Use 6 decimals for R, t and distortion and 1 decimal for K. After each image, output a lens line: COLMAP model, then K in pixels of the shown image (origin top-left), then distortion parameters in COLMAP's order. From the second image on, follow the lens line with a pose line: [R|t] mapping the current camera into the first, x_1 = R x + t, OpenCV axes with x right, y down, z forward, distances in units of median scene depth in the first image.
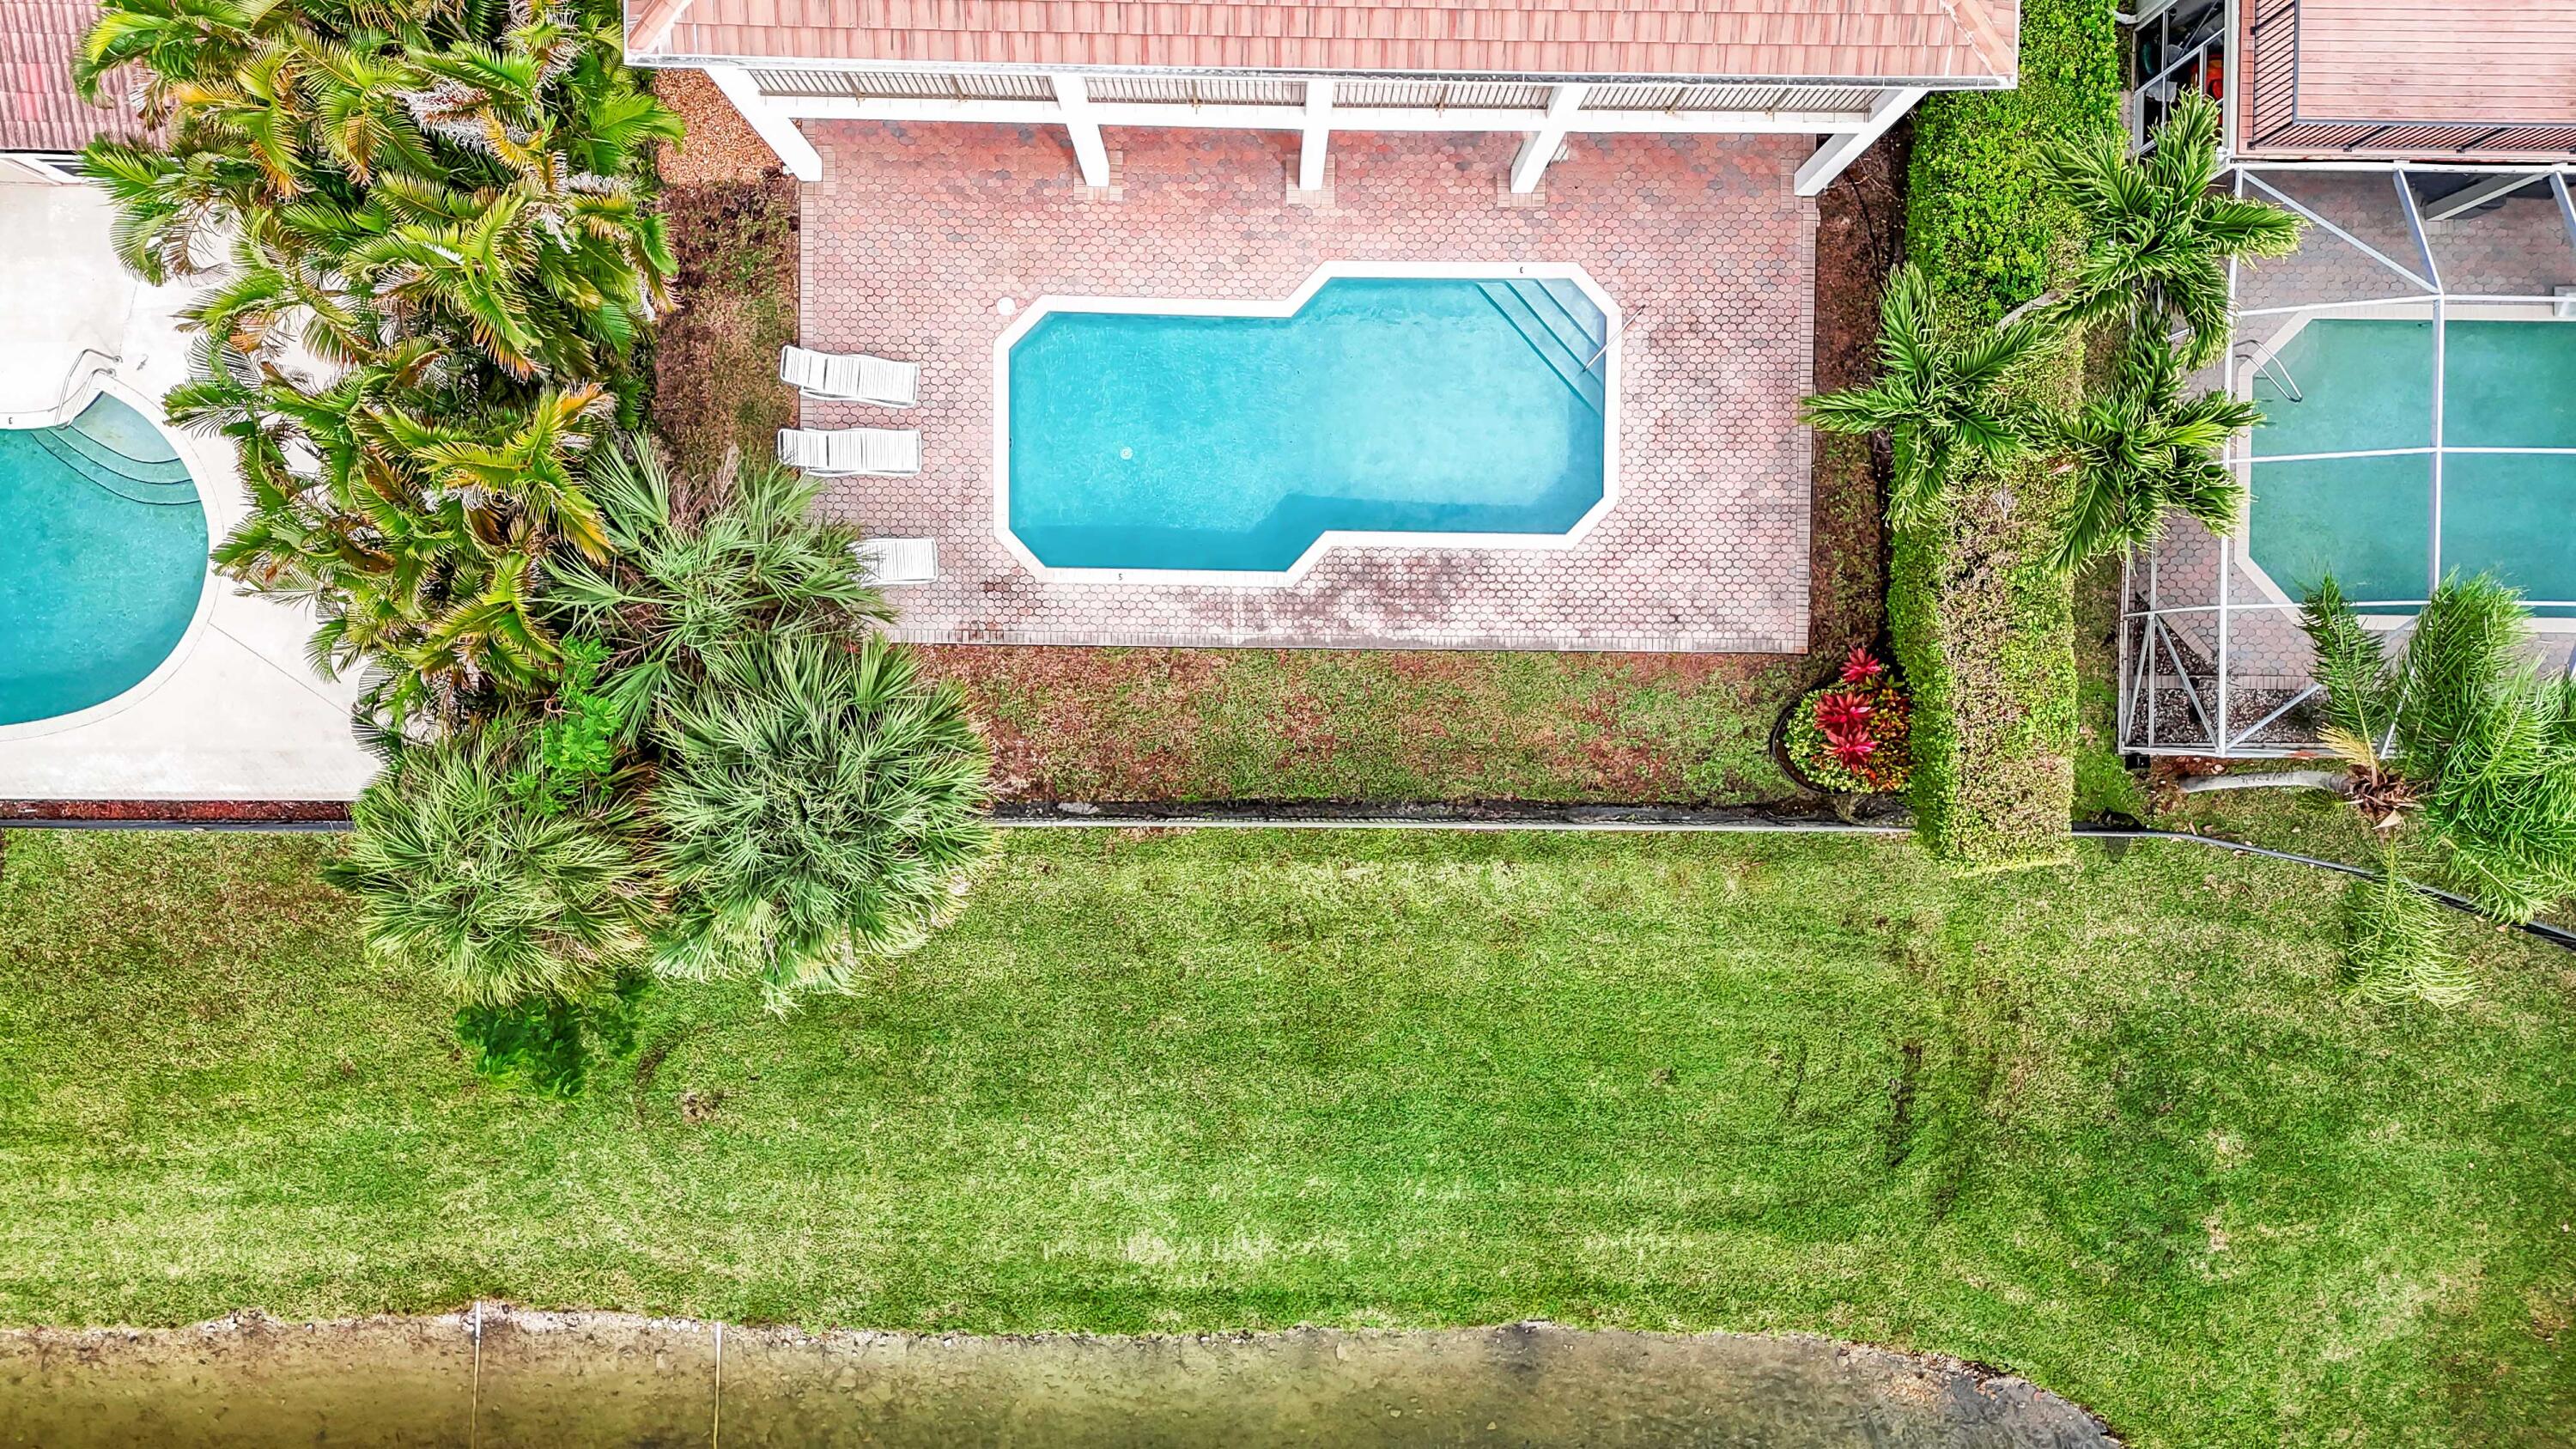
lens RADIAL K [[1881.3, 0, 1288.9], [0, 1881.3, 632.8], [0, 0, 1]] dist [0.065775, -0.041727]
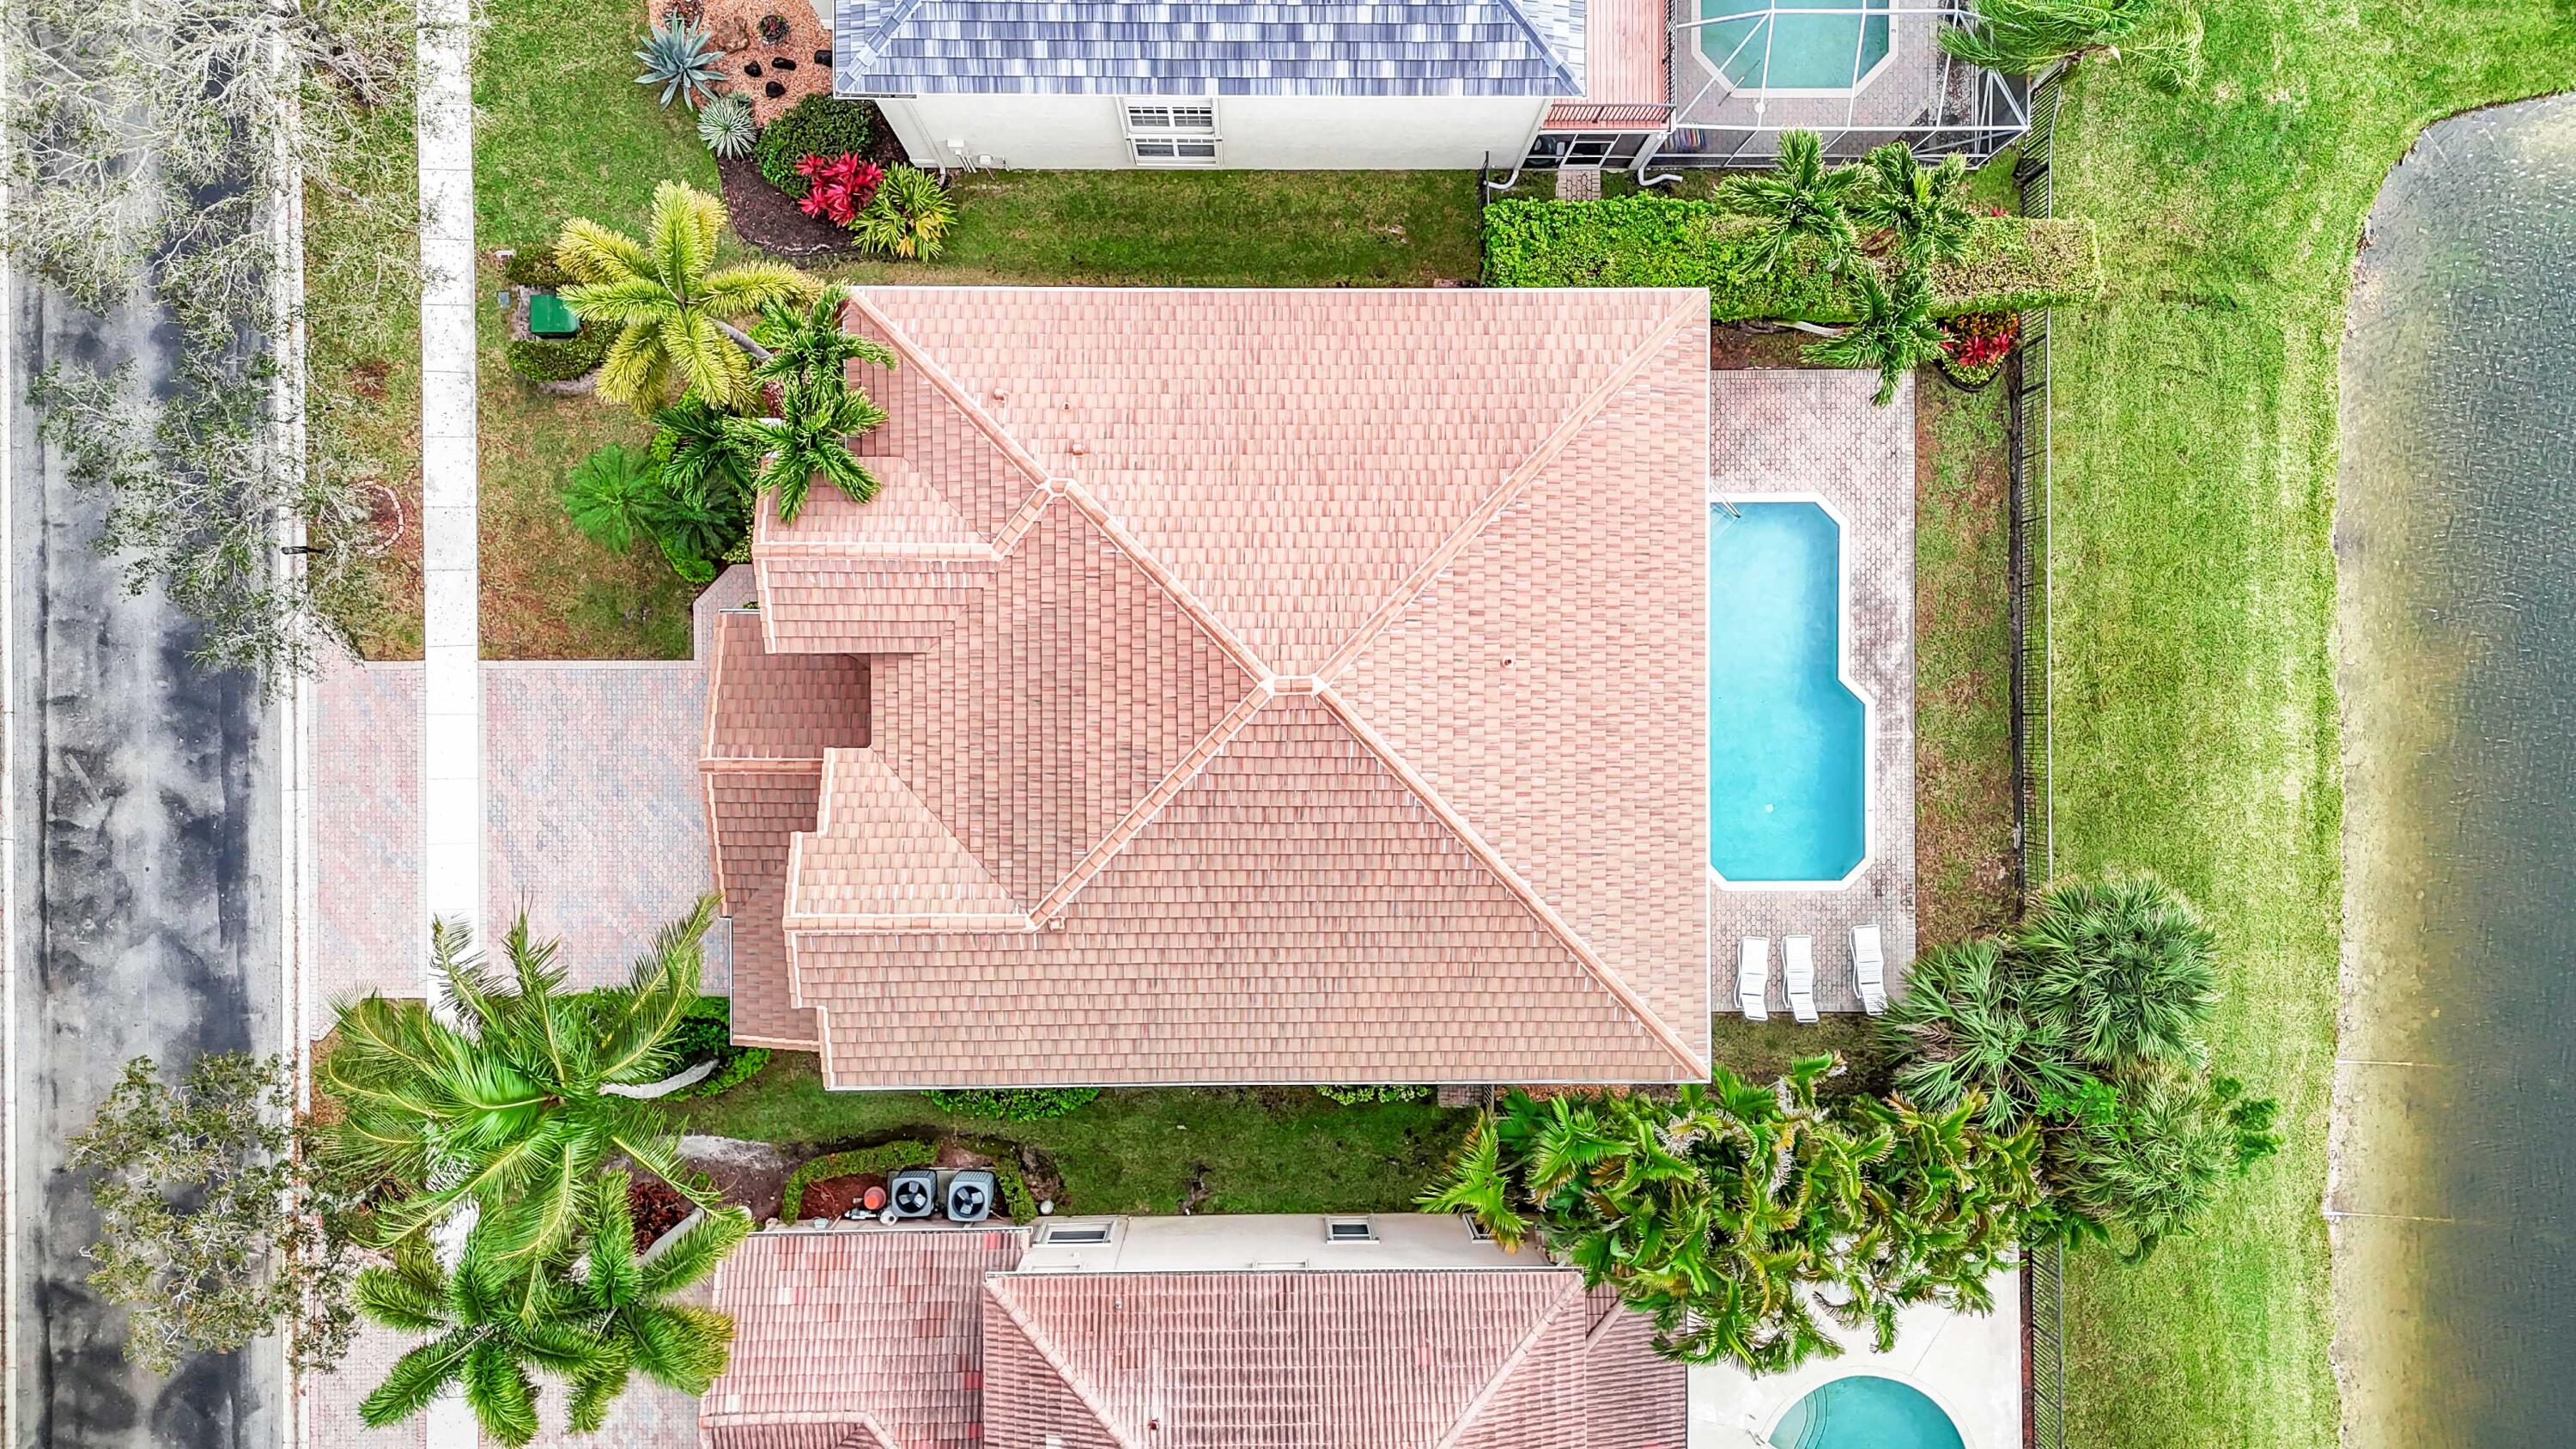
lens RADIAL K [[1812.8, 0, 1288.0], [0, 1812.8, 724.5], [0, 0, 1]] dist [0.037594, -0.002512]
pose [[-0.012989, -0.999659, -0.022639, 0.022065], [0.999786, -0.013349, 0.015783, -0.530071], [-0.016080, -0.022429, 0.999619, -0.497617]]
